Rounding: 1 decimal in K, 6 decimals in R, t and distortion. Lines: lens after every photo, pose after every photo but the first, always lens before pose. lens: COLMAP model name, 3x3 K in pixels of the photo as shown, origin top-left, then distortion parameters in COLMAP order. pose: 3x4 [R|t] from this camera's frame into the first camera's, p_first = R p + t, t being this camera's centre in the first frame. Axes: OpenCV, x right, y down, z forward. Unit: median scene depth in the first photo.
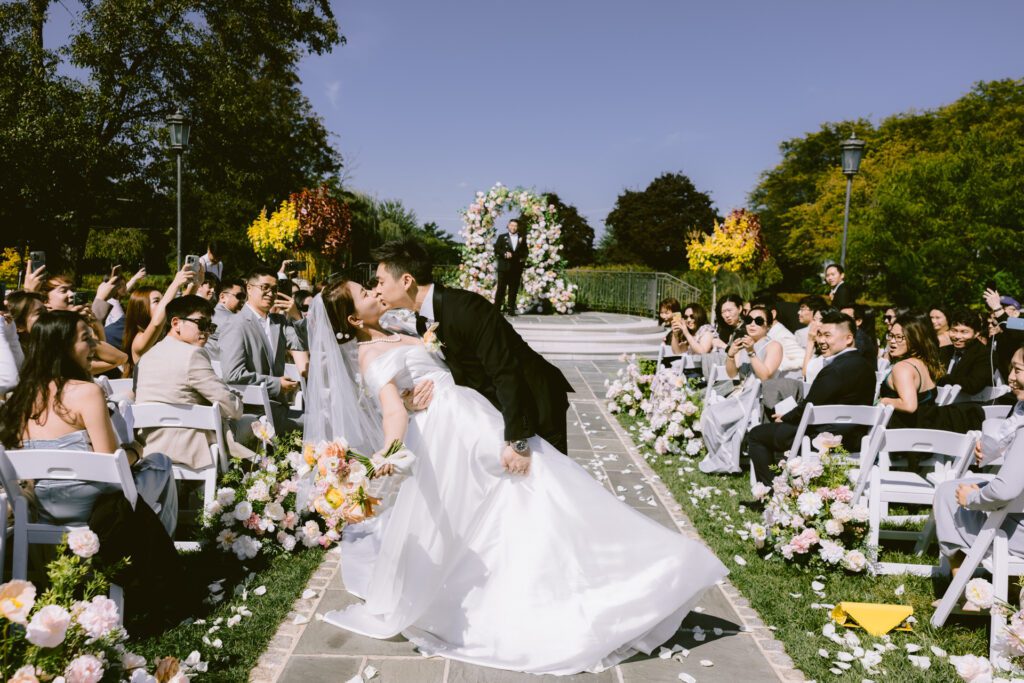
lens RADIAL K [[829.5, 0, 512.0], [0, 829.5, 341.5], [0, 0, 1]] dist [0.009182, 0.002839]
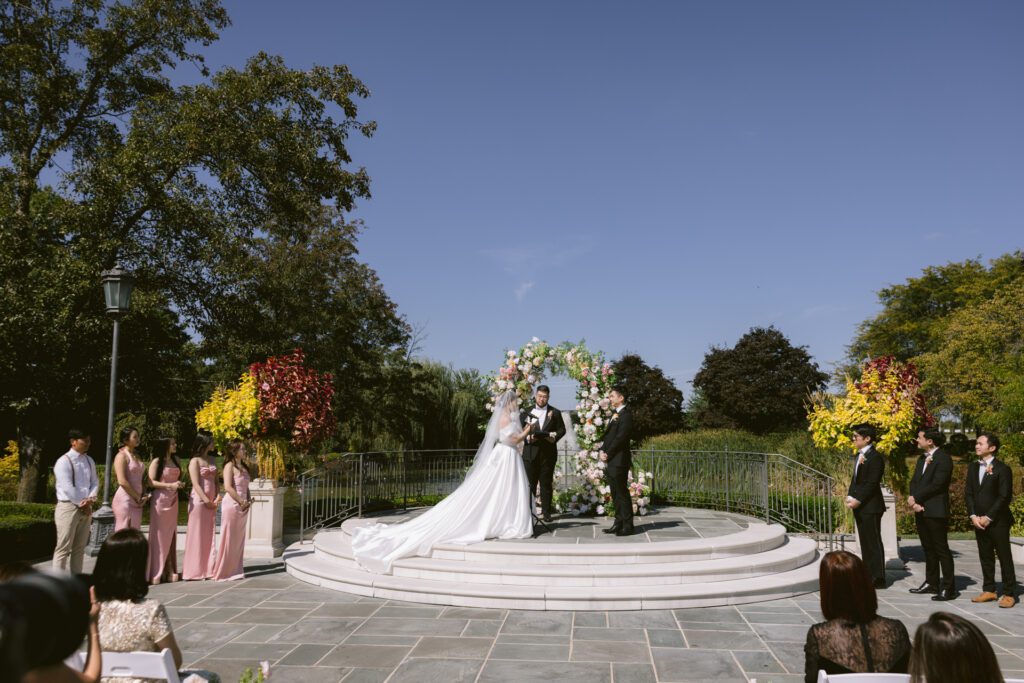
lens RADIAL K [[829.5, 0, 512.0], [0, 829.5, 341.5], [0, 0, 1]] dist [0.009182, 0.002839]
pose [[0.993613, -0.046189, -0.102960, 0.038313], [0.024805, 0.979478, -0.200021, -0.039170], [0.110086, 0.196189, 0.974367, 0.270625]]
